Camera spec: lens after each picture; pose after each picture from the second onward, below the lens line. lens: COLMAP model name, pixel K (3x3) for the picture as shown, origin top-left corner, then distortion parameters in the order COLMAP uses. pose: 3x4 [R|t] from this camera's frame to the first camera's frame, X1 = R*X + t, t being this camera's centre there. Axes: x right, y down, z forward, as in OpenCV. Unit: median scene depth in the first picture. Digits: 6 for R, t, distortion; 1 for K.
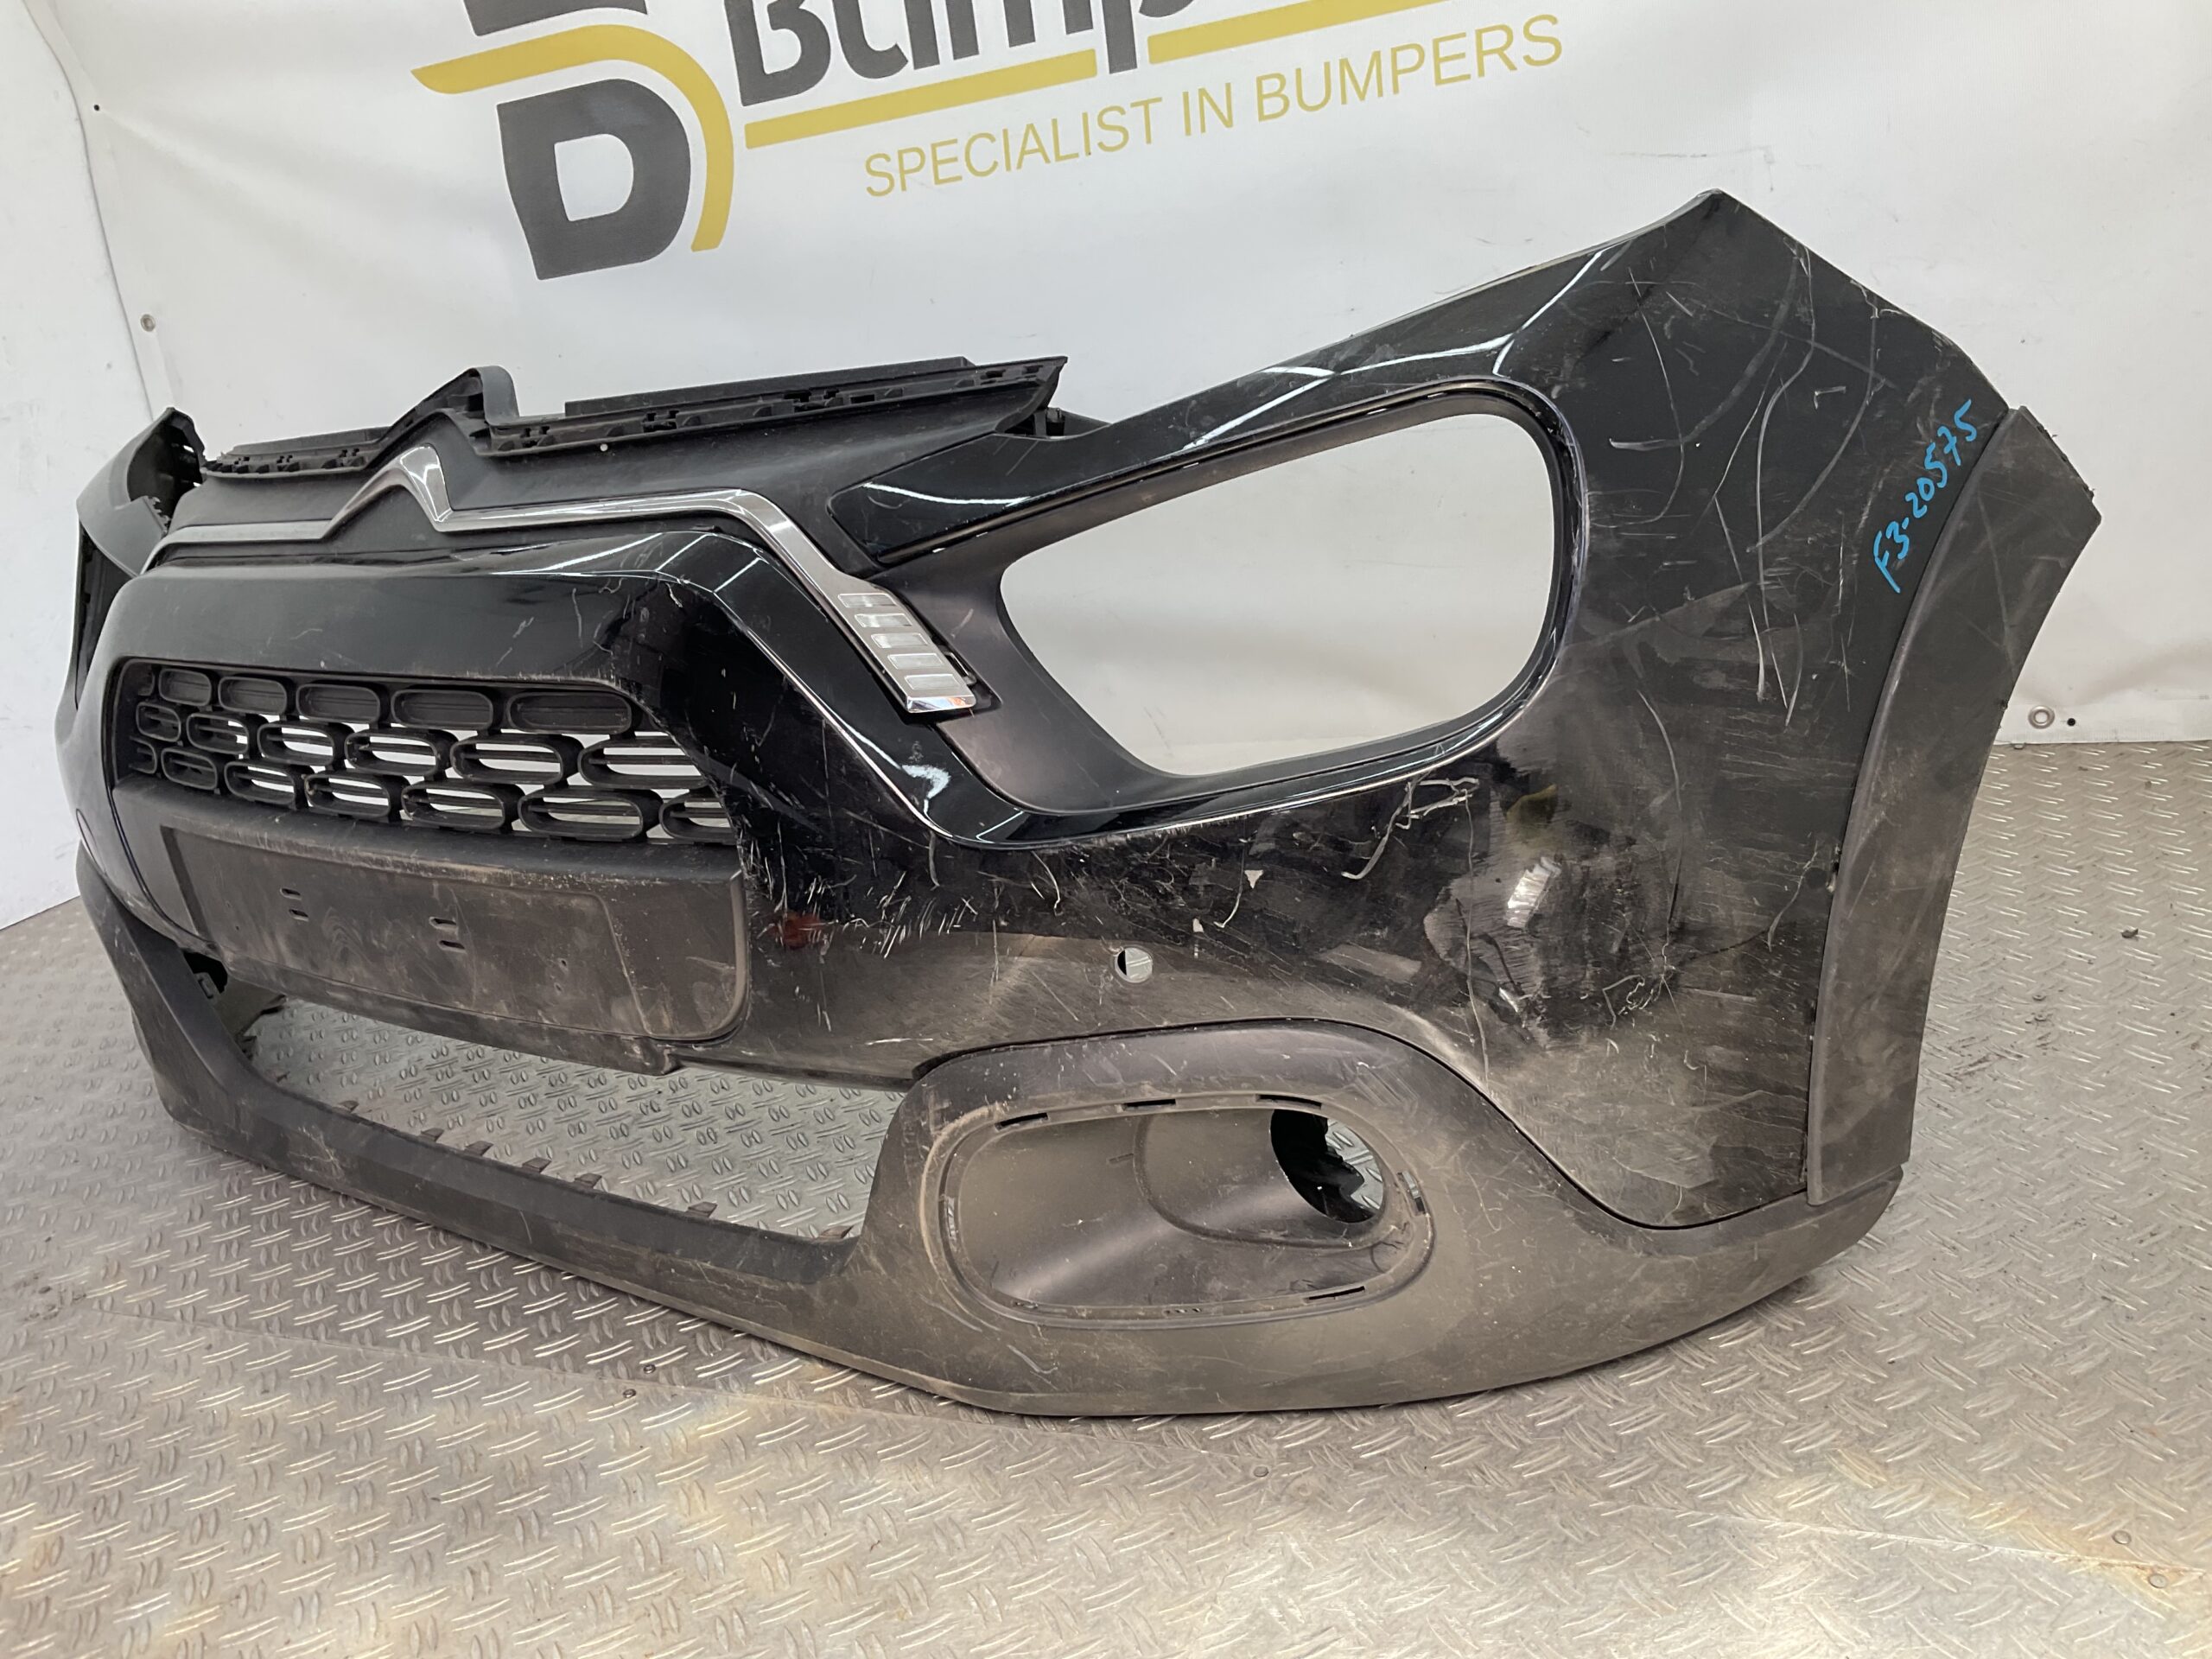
lens RADIAL K [[1872.3, 0, 1077.6], [0, 1872.3, 820.4], [0, 0, 1]] dist [0.079400, -0.148356]
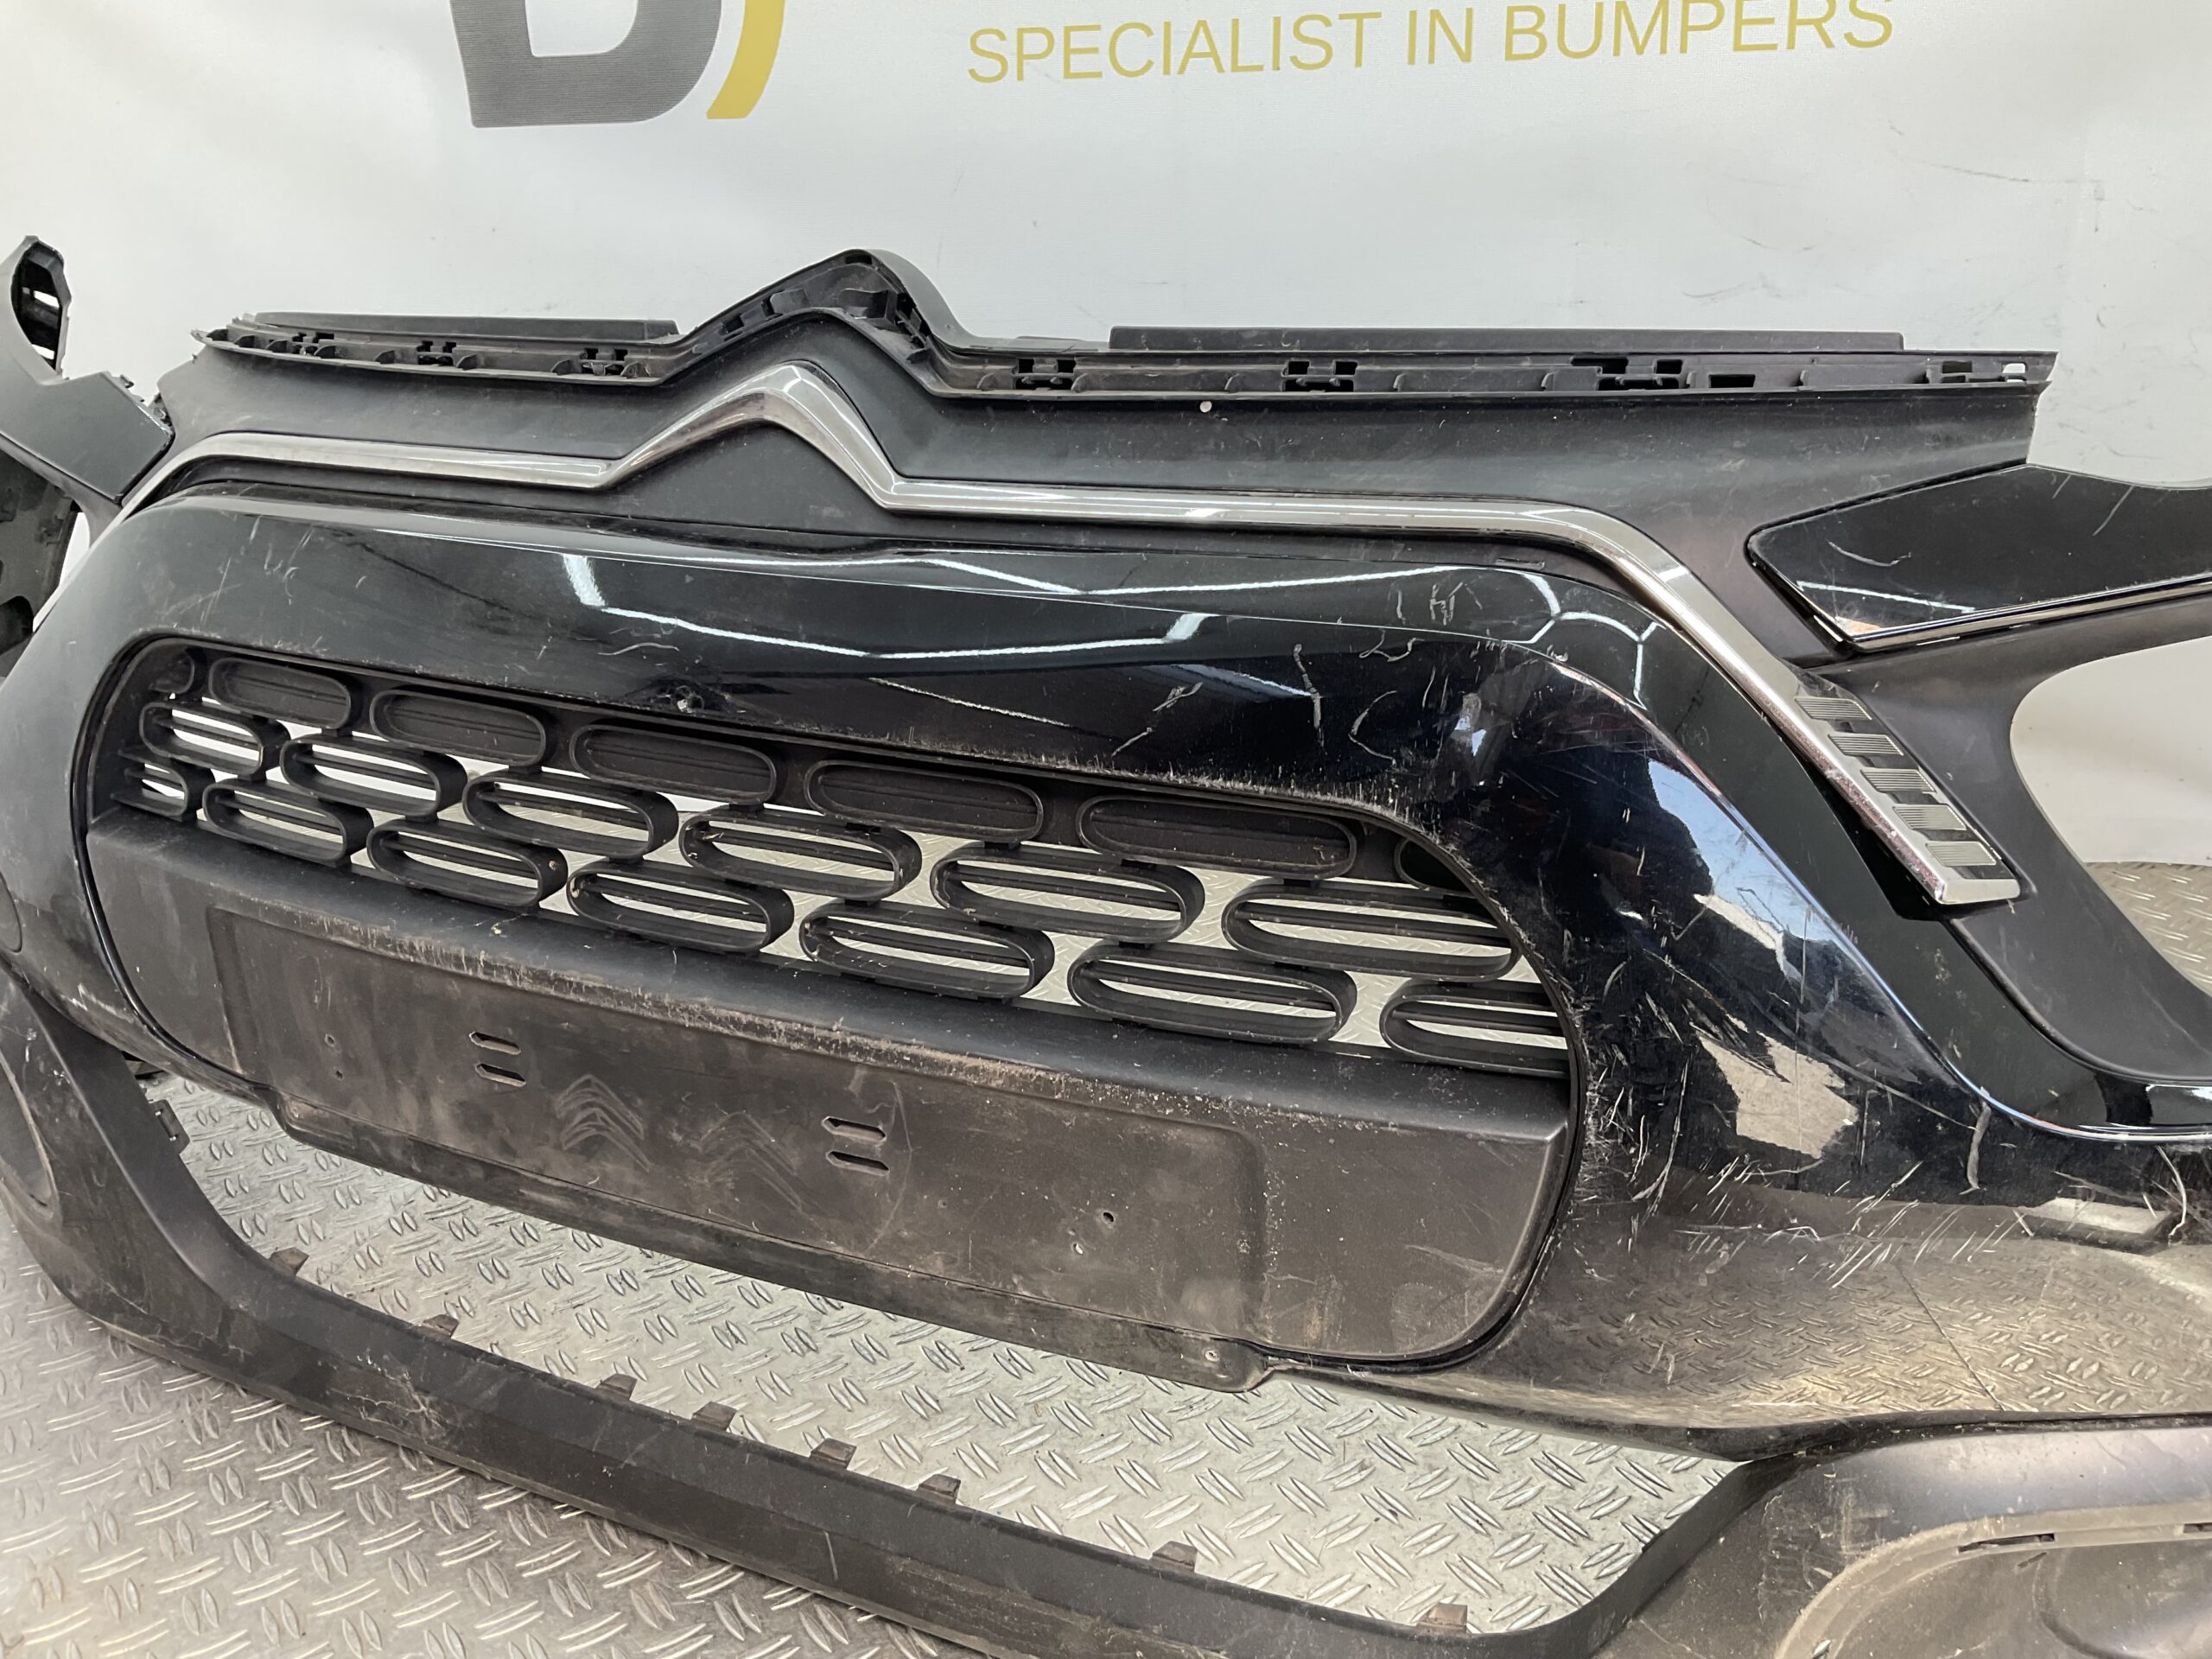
lens RADIAL K [[1872.3, 0, 1085.8], [0, 1872.3, 812.7], [0, 0, 1]] dist [0.079400, -0.148356]
pose [[0.969479, 0.058767, 0.238027, -0.466322], [-0.062760, 0.997986, 0.009227, -0.069070], [-0.237006, -0.023884, 0.971215, 0.420421]]
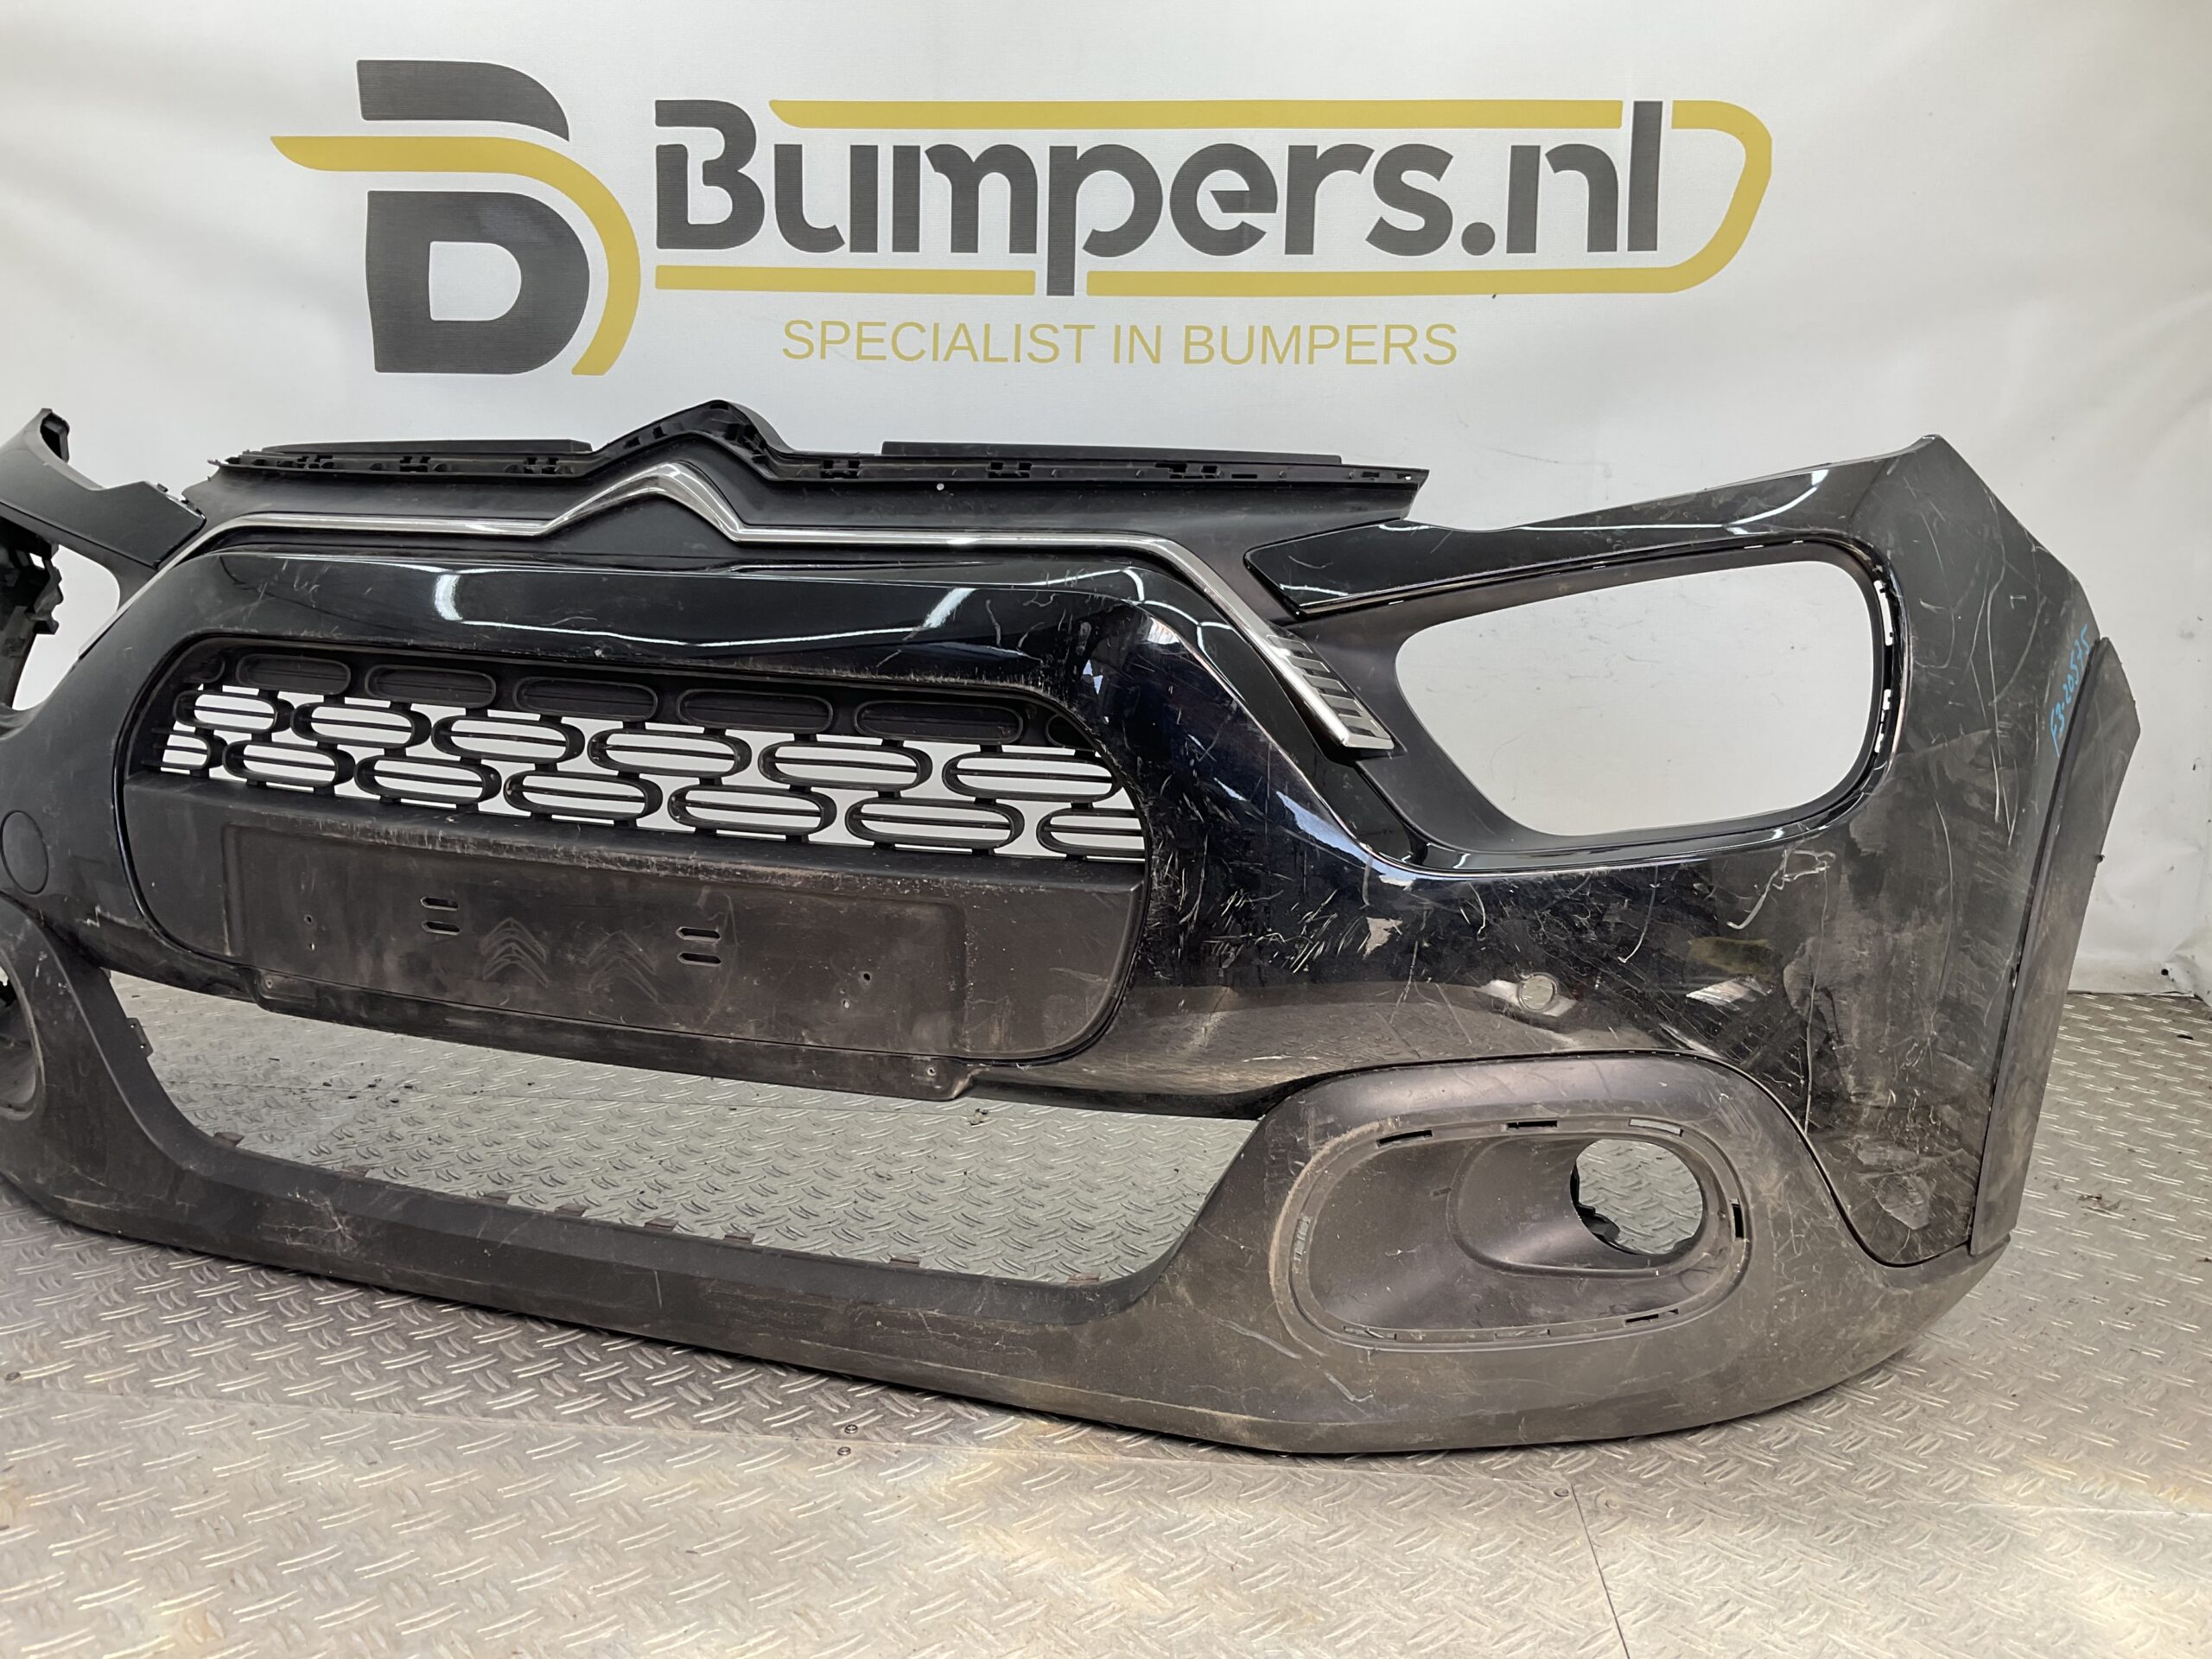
lens RADIAL K [[1872.3, 0, 1102.9], [0, 1872.3, 805.5], [0, 0, 1]] dist [0.079400, -0.148356]
pose [[0.930713, 0.127995, 0.342622, -0.536887], [-0.068674, 0.981262, -0.180024, 0.165701], [-0.359244, 0.144021, 0.922064, 0.045957]]
